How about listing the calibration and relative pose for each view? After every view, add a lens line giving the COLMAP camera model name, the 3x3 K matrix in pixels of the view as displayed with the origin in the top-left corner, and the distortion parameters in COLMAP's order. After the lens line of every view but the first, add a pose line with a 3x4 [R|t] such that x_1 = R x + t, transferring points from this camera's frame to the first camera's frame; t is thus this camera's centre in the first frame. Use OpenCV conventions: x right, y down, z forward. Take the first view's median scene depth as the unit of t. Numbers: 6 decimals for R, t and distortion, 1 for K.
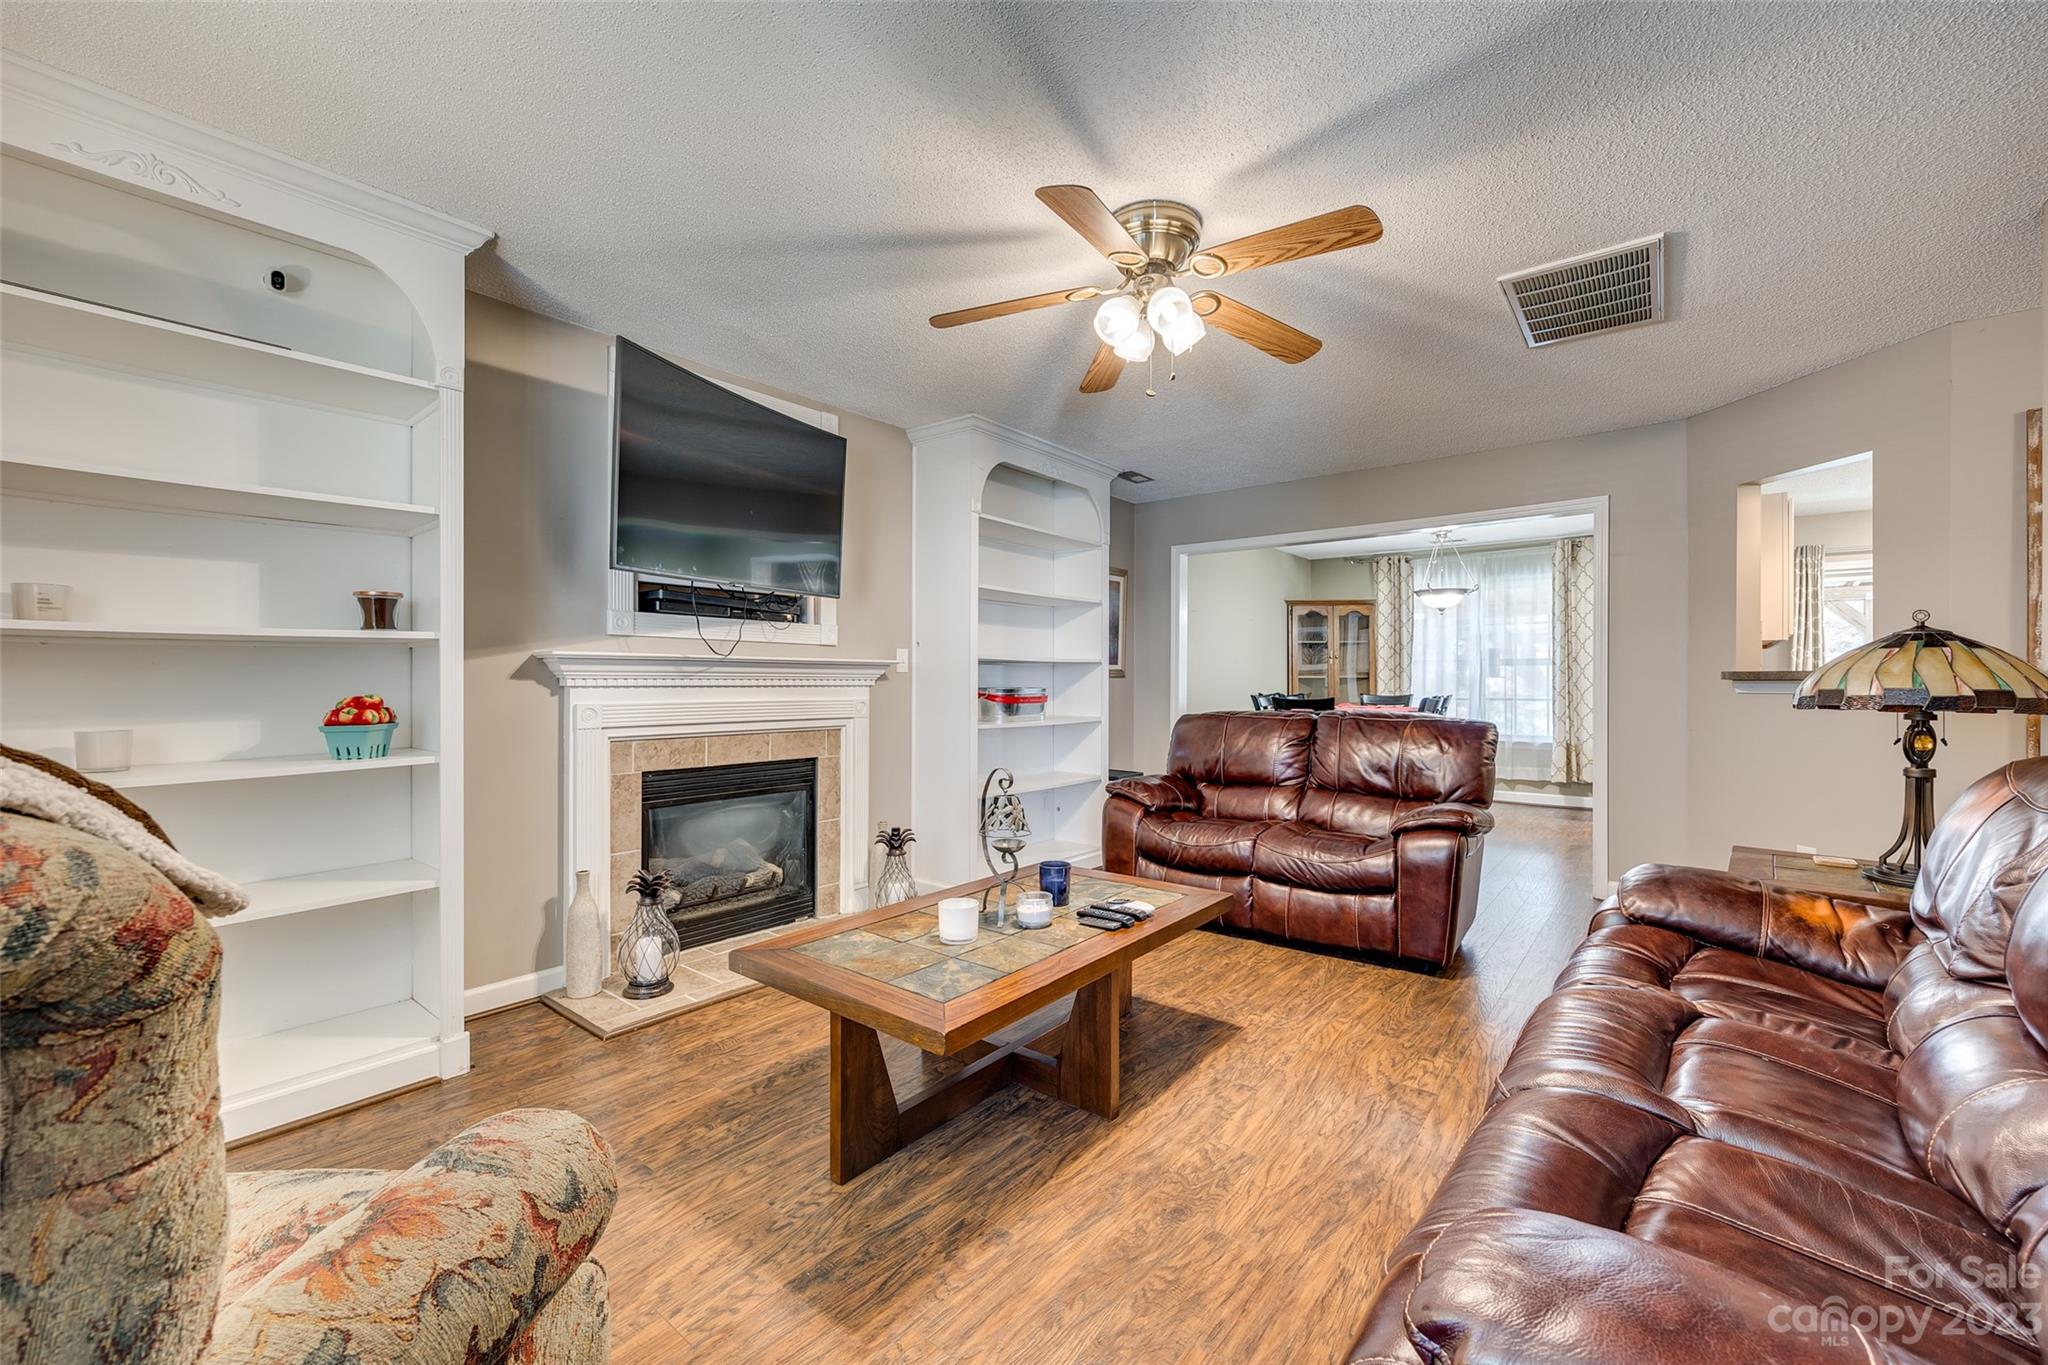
lens RADIAL K [[828.8, 0, 1021.3], [0, 828.8, 678.7], [0, 0, 1]] dist [-0.002869, 0.000150]
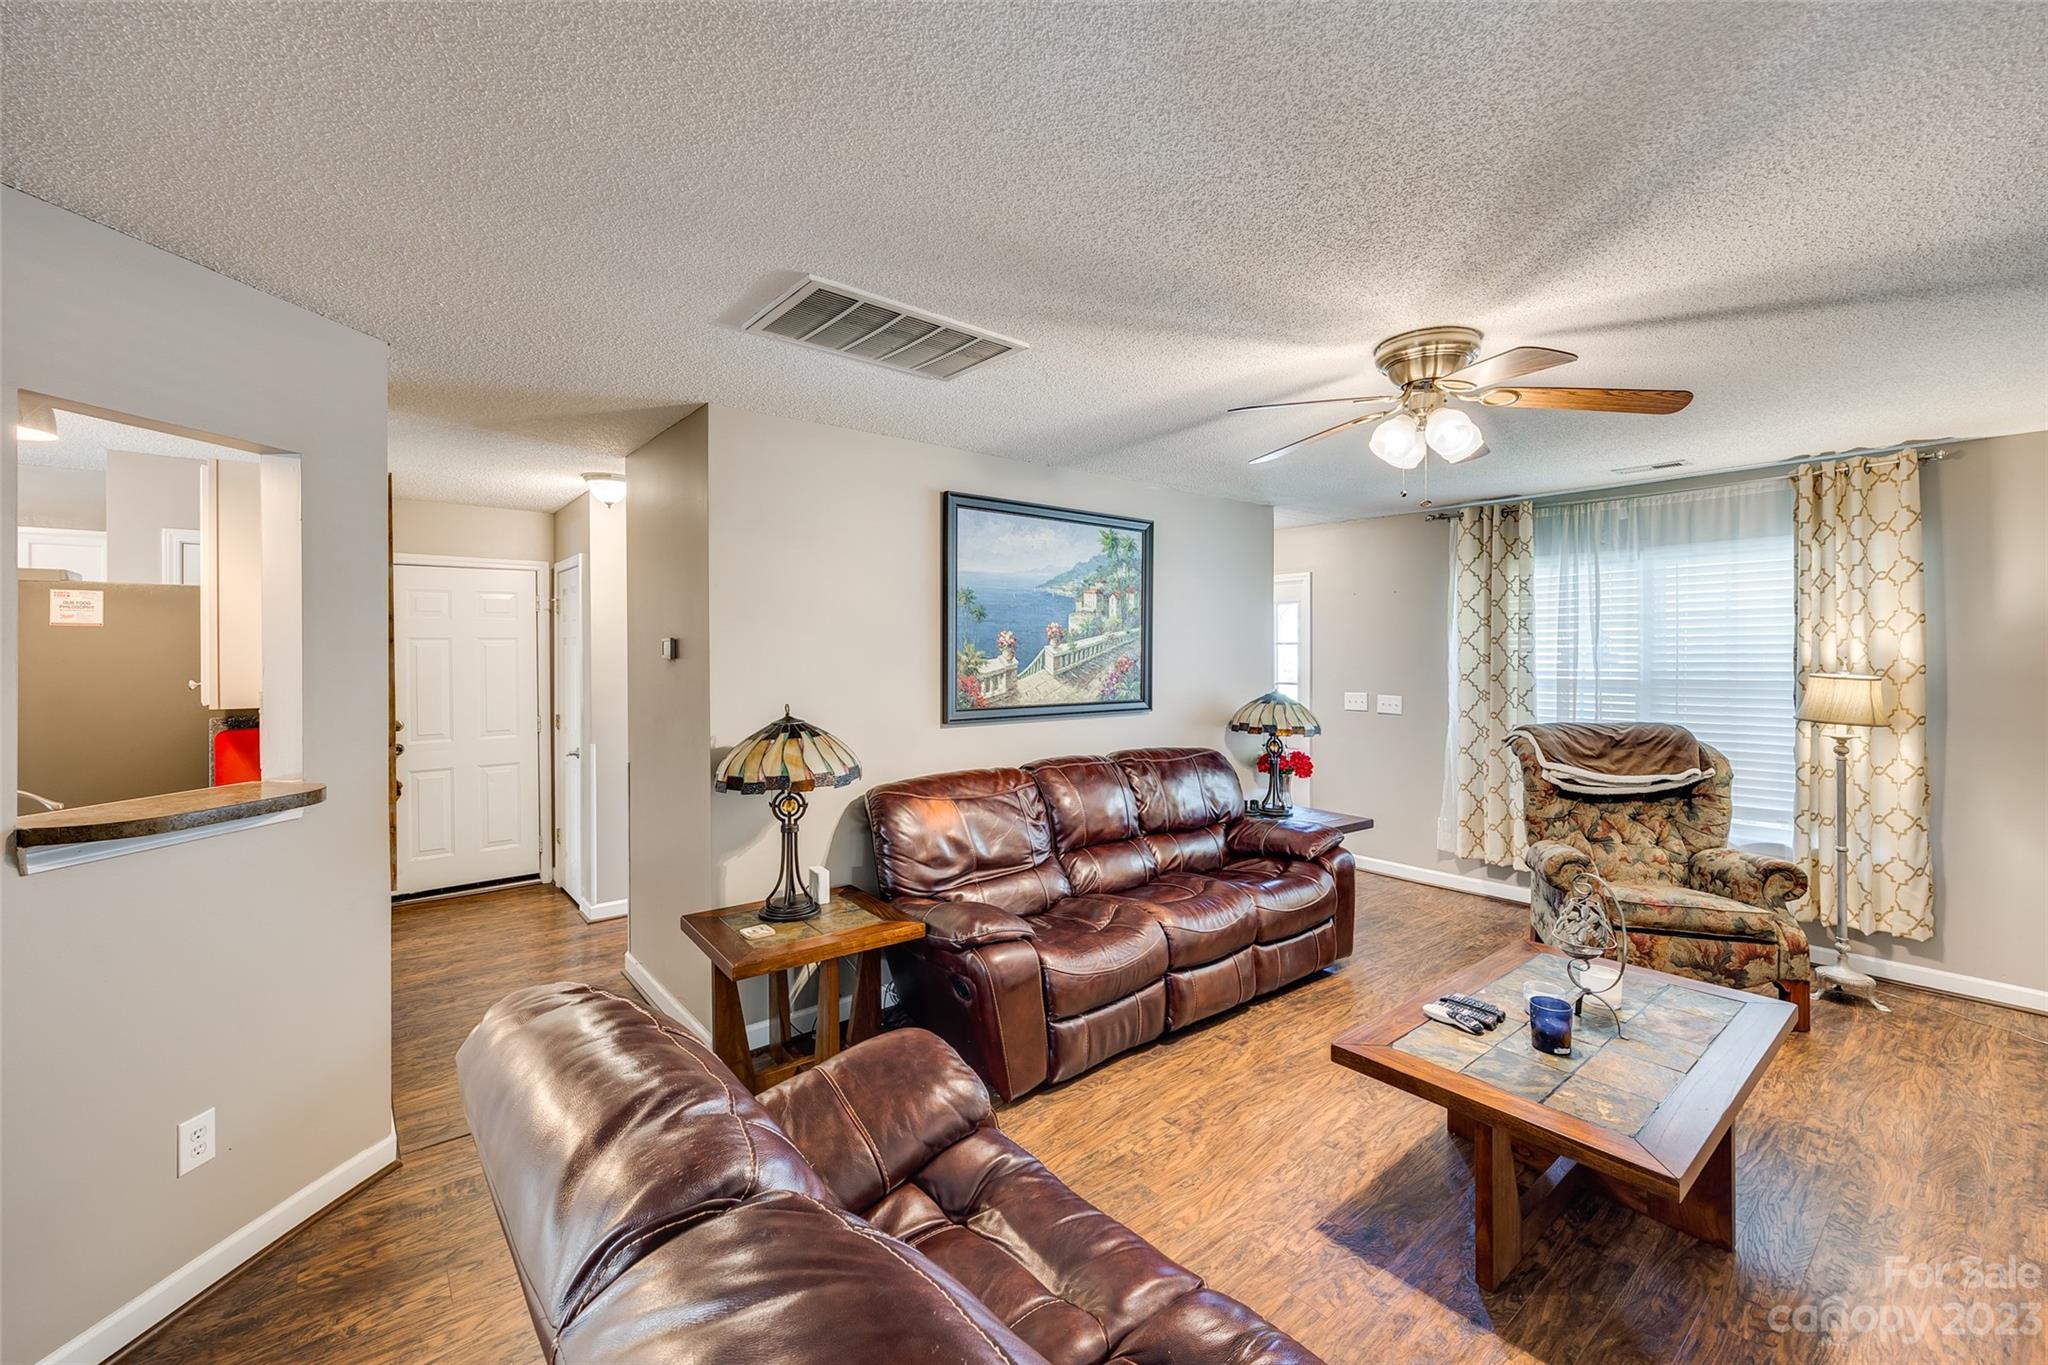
lens RADIAL K [[828.8, 0, 1011.6], [0, 828.8, 661.8], [0, 0, 1]] dist [-0.002869, 0.000150]
pose [[-0.976916, 0.003060, 0.213603, 0.332826], [0.004705, 0.999963, 0.007197, -0.120314], [-0.213573, 0.008036, -0.976894, 1.603218]]
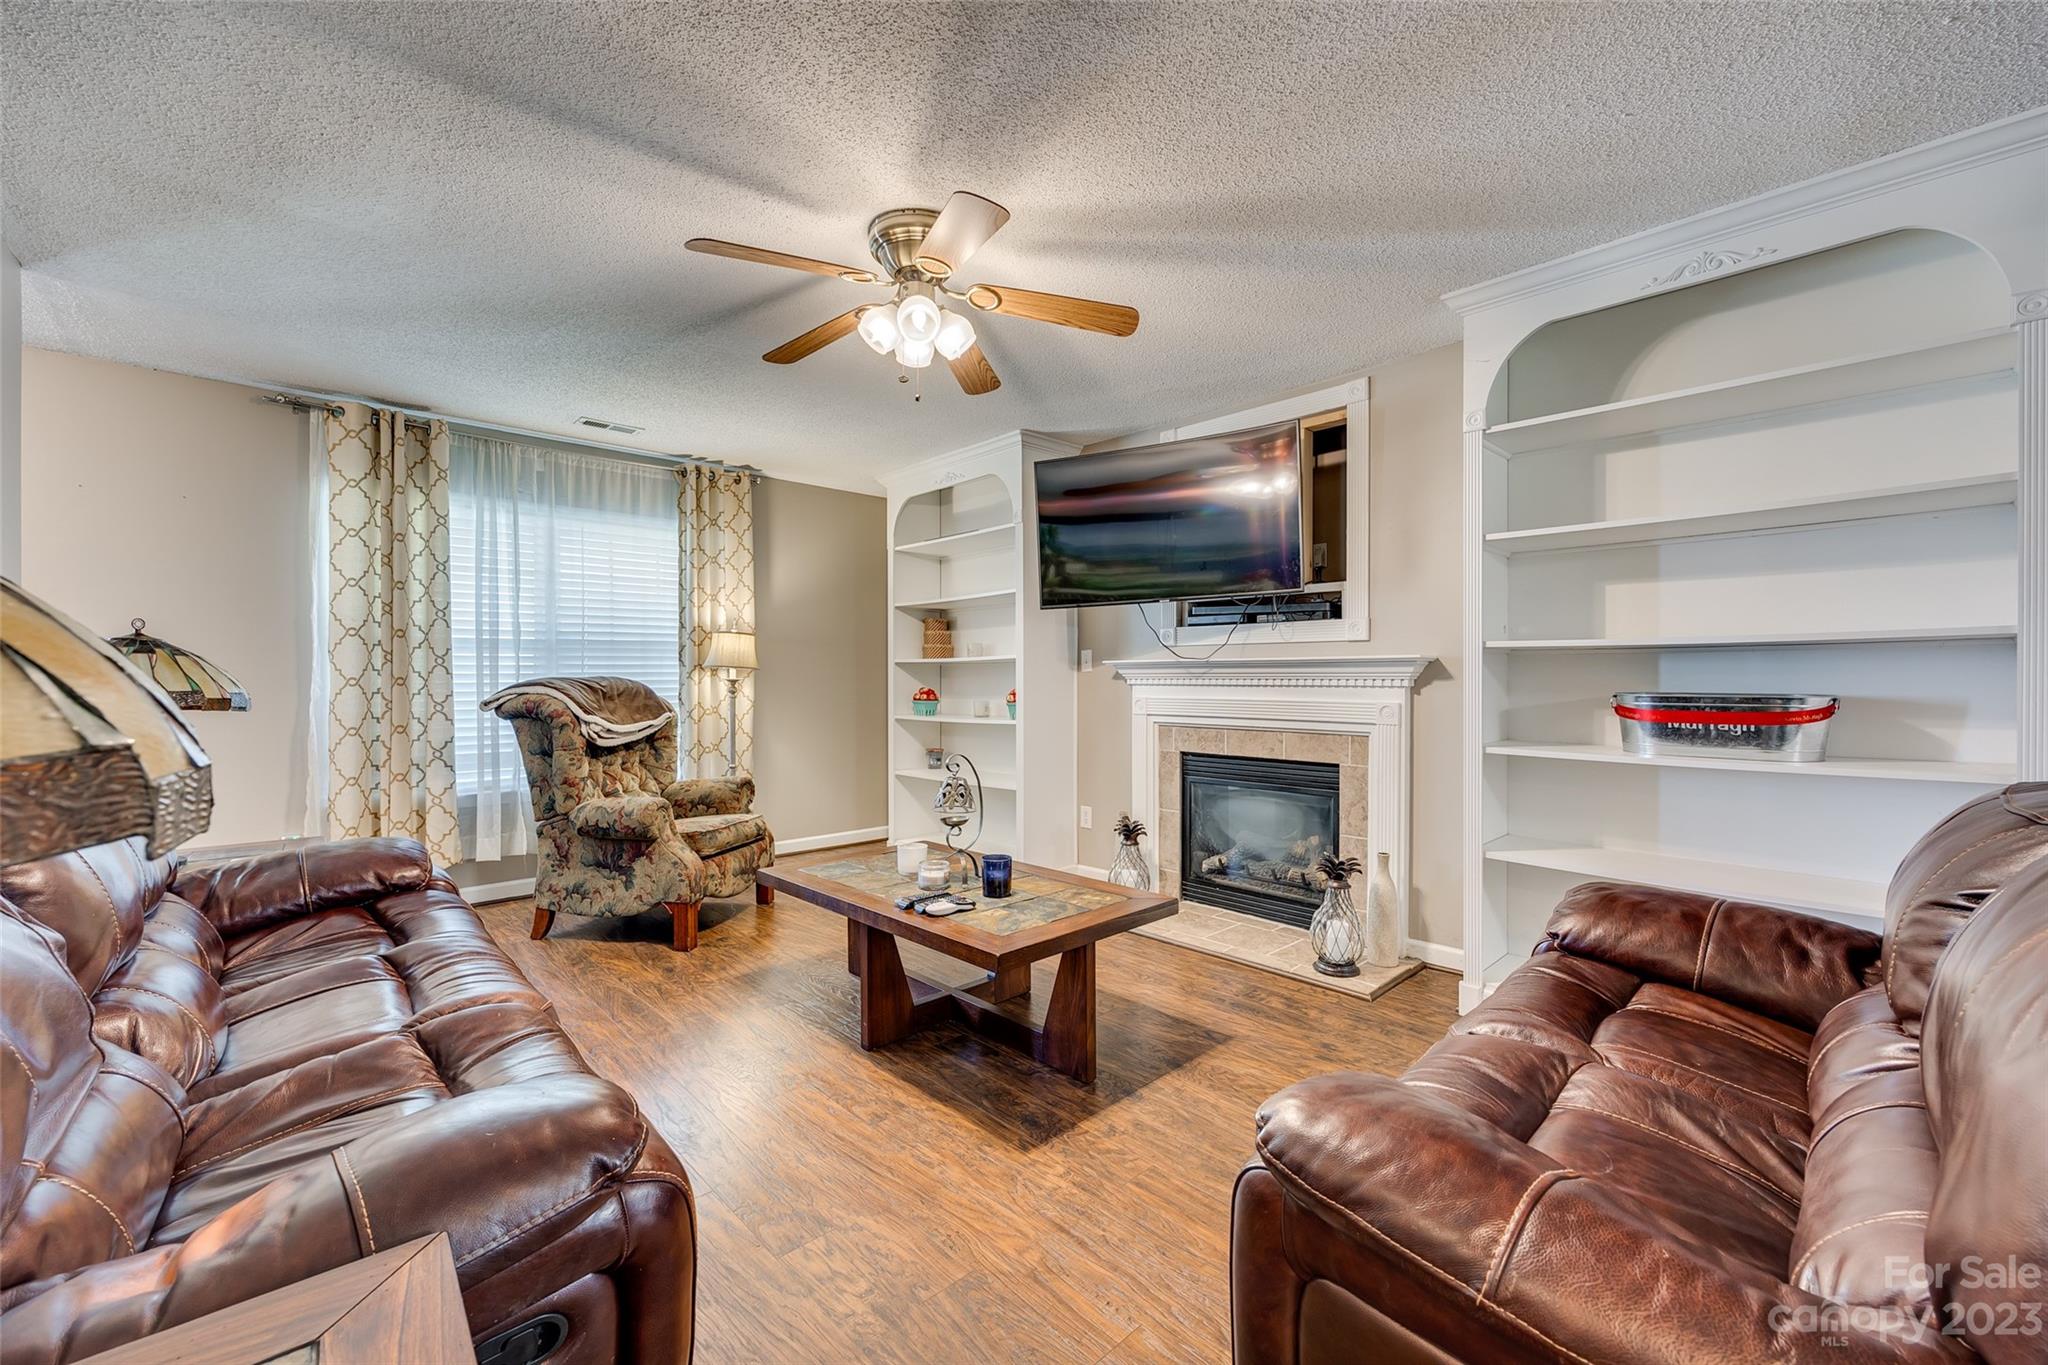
lens RADIAL K [[828.8, 0, 1018.1], [0, 828.8, 687.7], [0, 0, 1]] dist [-0.002869, 0.000150]
pose [[-0.134200, 0.013389, -0.990864, 0.866485], [0.006912, 0.999897, 0.012575, -0.003818], [0.990930, -0.005161, -0.134278, 0.950329]]
